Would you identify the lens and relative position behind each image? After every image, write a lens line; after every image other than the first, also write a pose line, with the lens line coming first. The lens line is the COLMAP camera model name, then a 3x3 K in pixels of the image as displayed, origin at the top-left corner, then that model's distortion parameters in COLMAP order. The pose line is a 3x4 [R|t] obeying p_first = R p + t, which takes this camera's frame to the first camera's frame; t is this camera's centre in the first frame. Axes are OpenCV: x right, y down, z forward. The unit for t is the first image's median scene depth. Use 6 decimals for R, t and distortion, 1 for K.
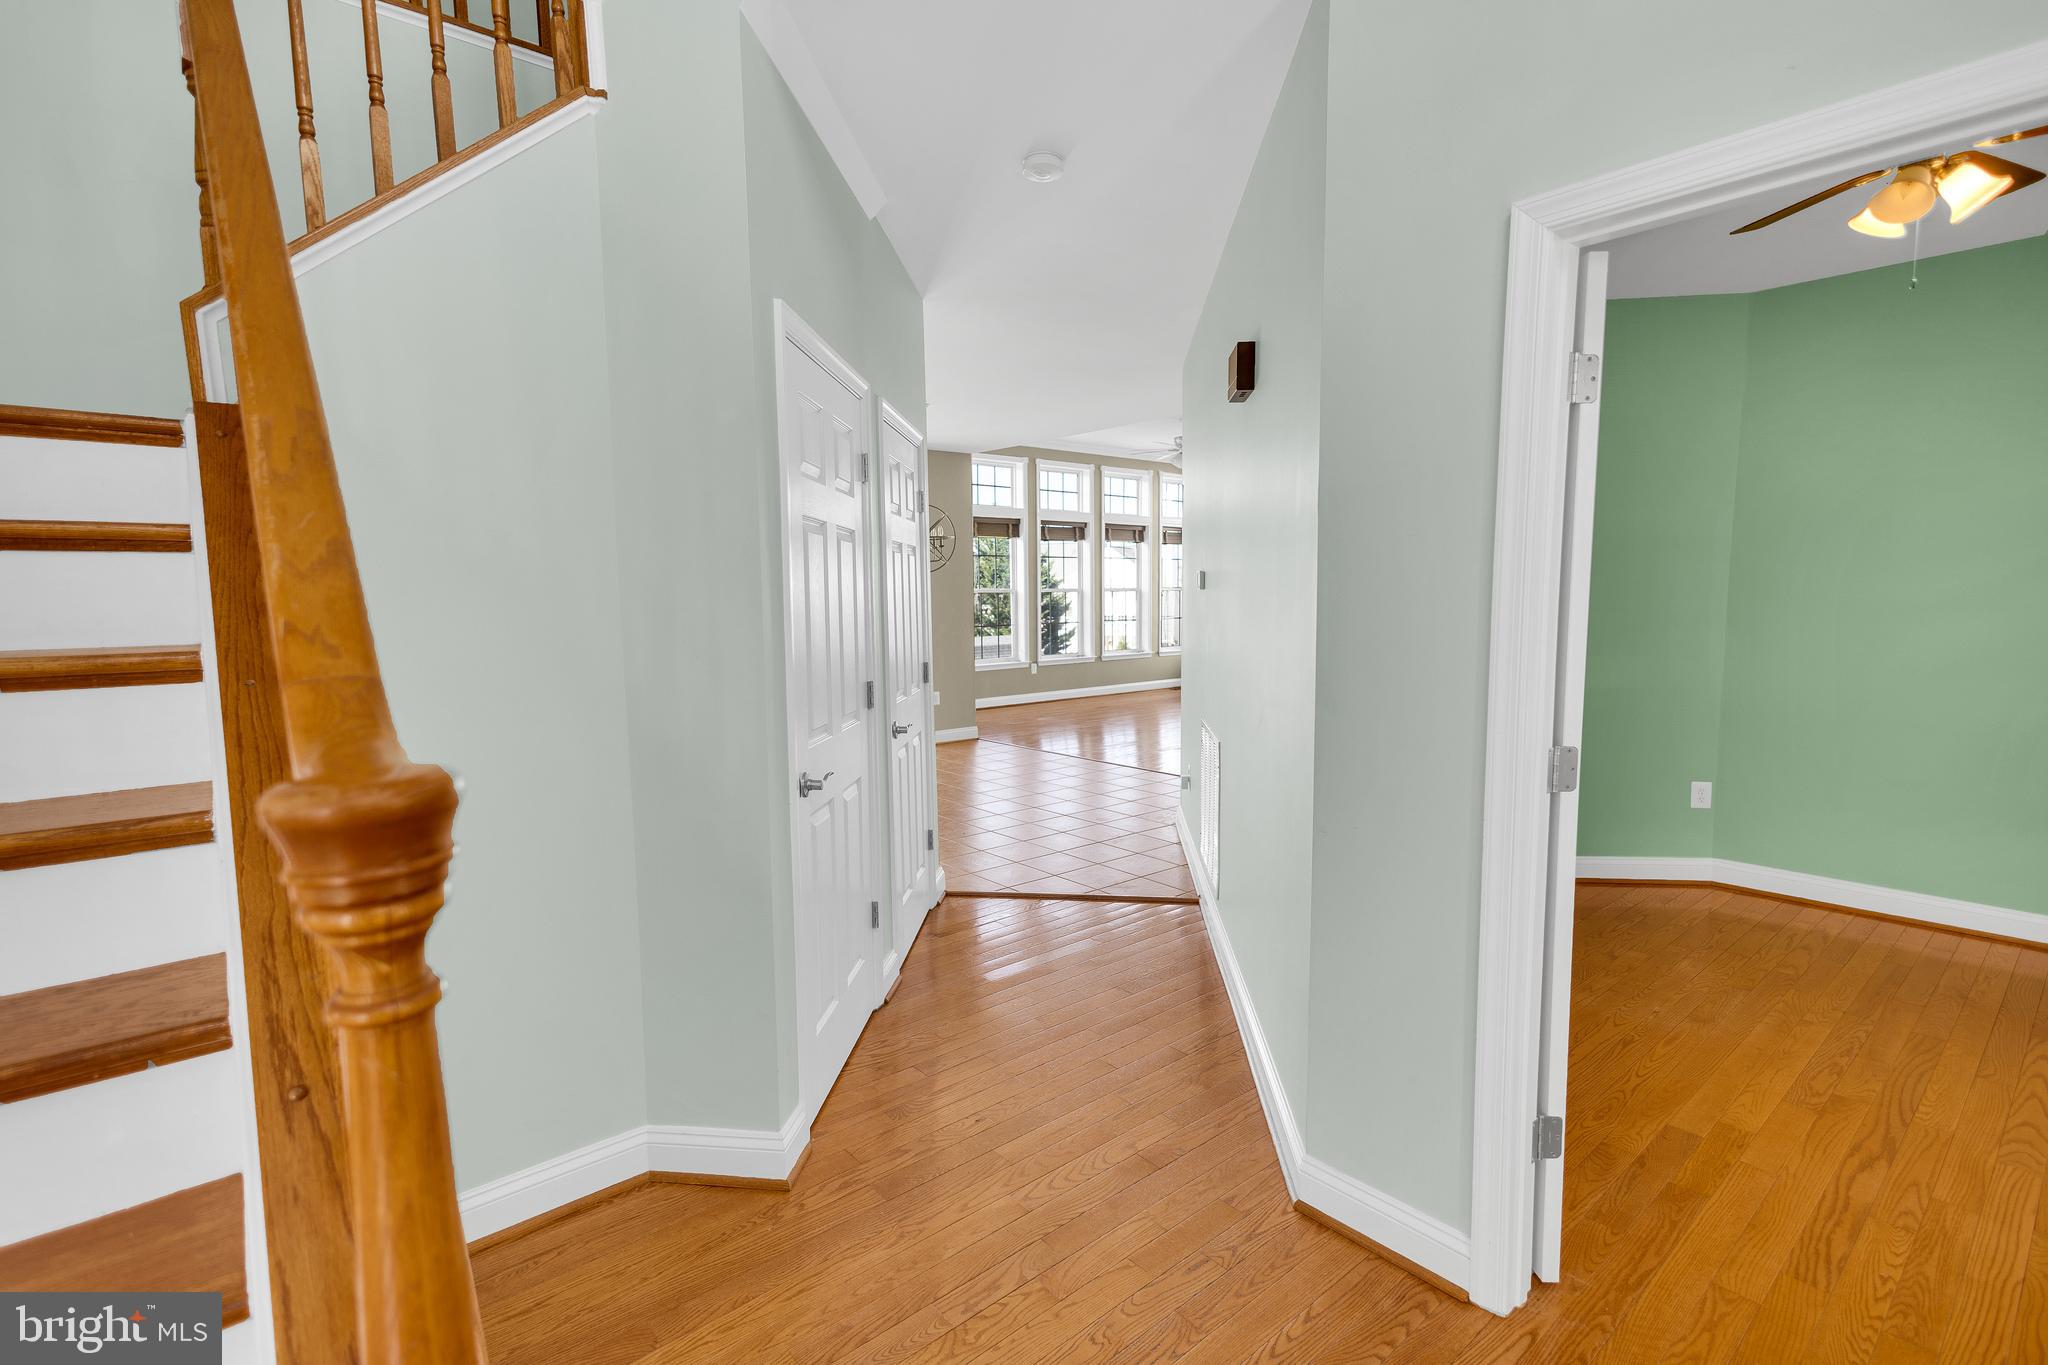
lens RADIAL K [[944.9, 0, 1024.0], [0, 944.9, 682.5], [0, 0, 1]] dist [0.017853, -0.005620]
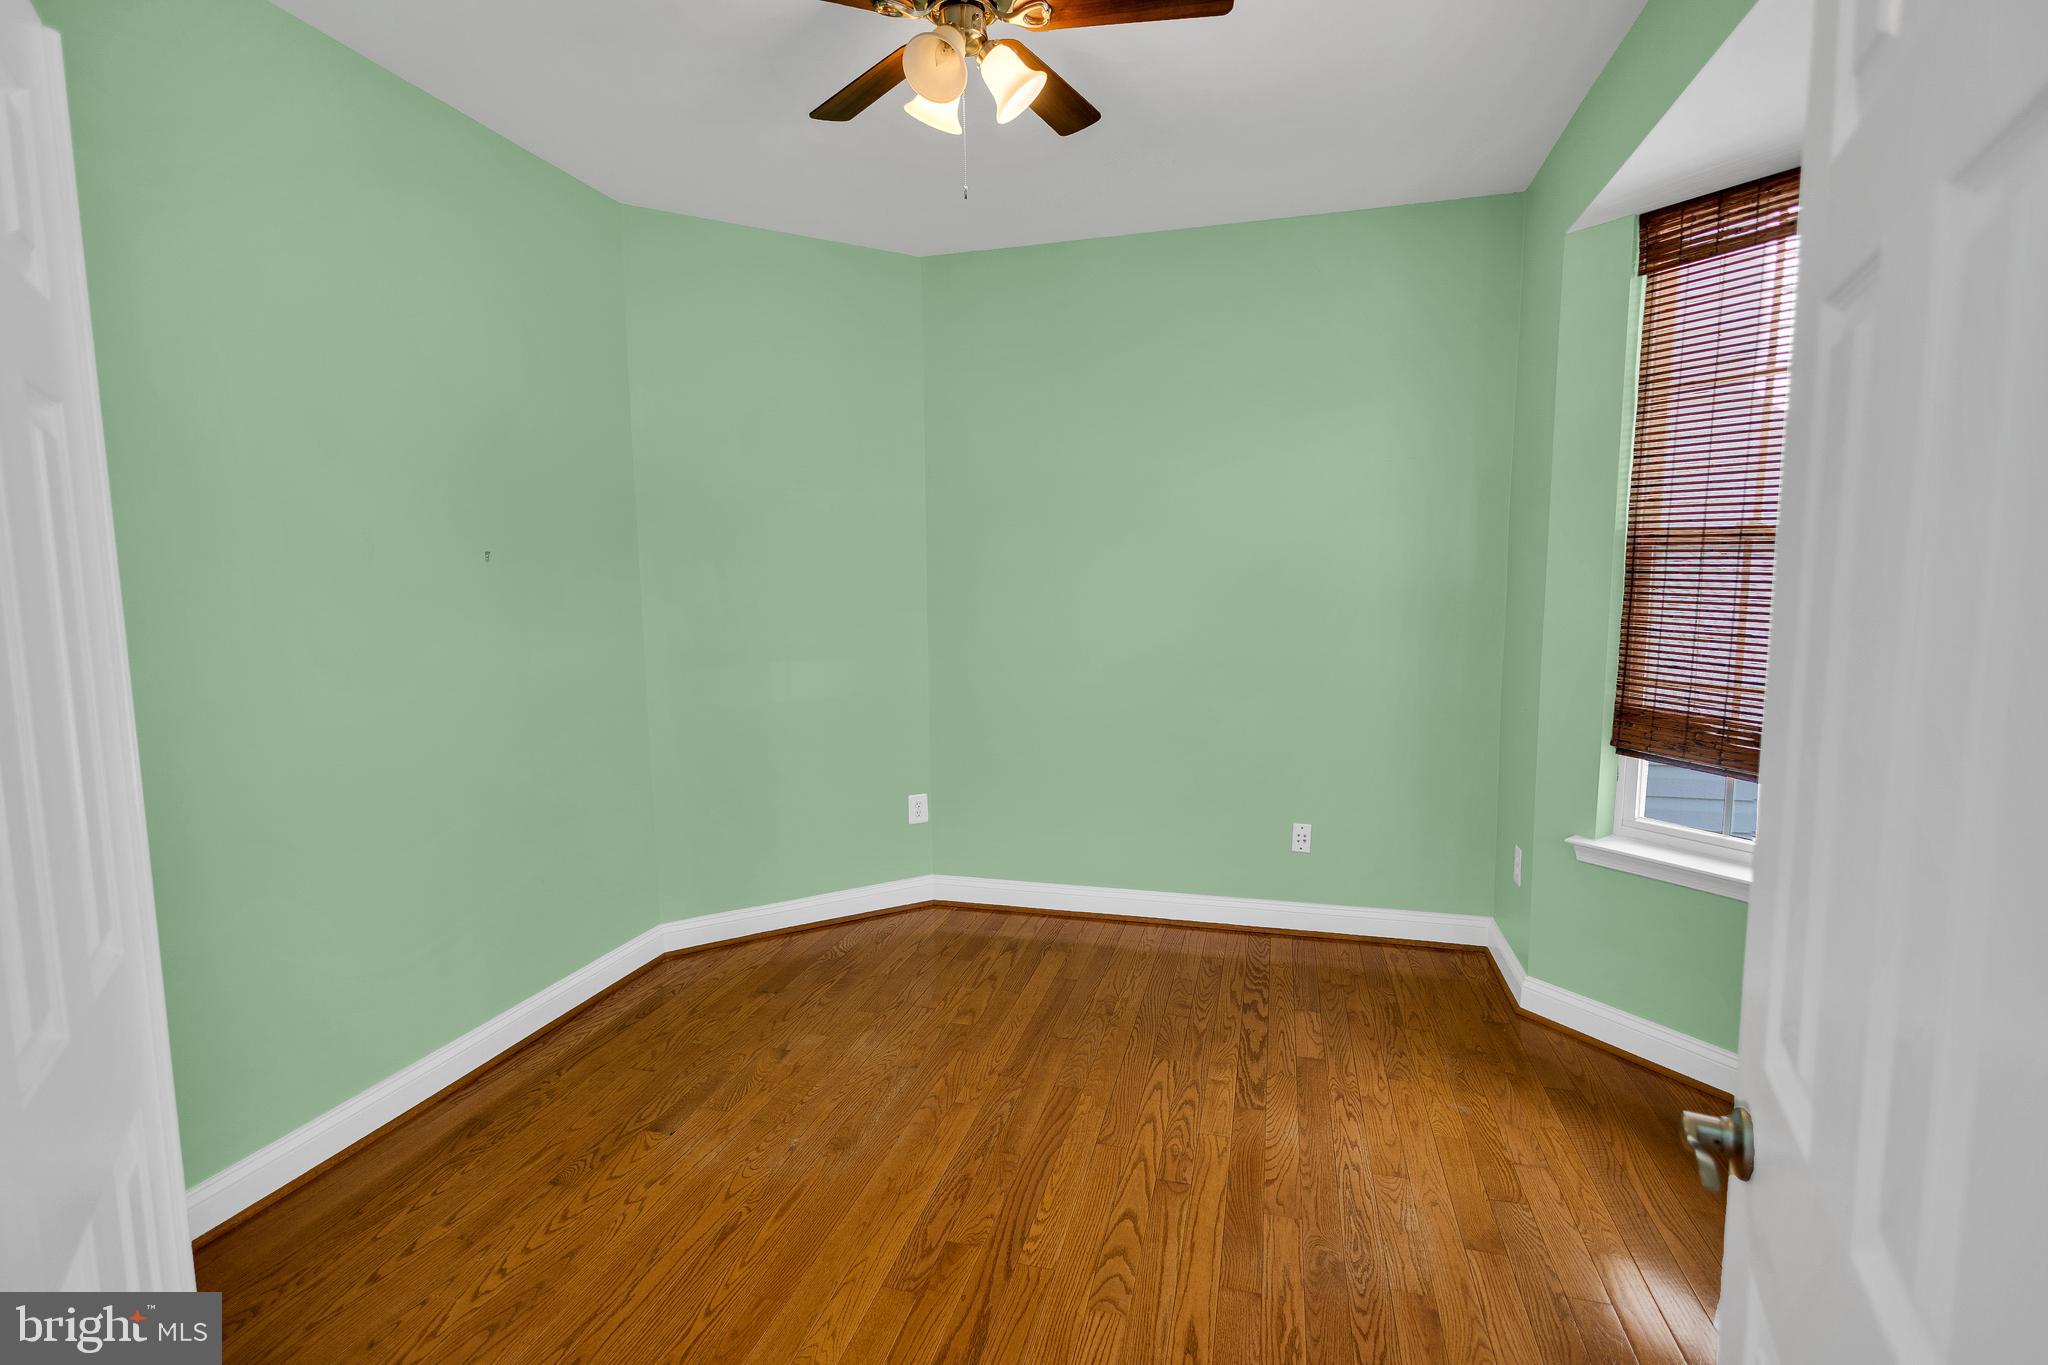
lens RADIAL K [[944.9, 0, 1024.0], [0, 944.9, 682.5], [0, 0, 1]] dist [0.017853, -0.005620]
pose [[0.821430, -0.059298, 0.567219, 0.441934], [0.056241, 0.998155, 0.022903, -0.027619], [-0.567530, 0.013088, 0.823249, 0.298721]]
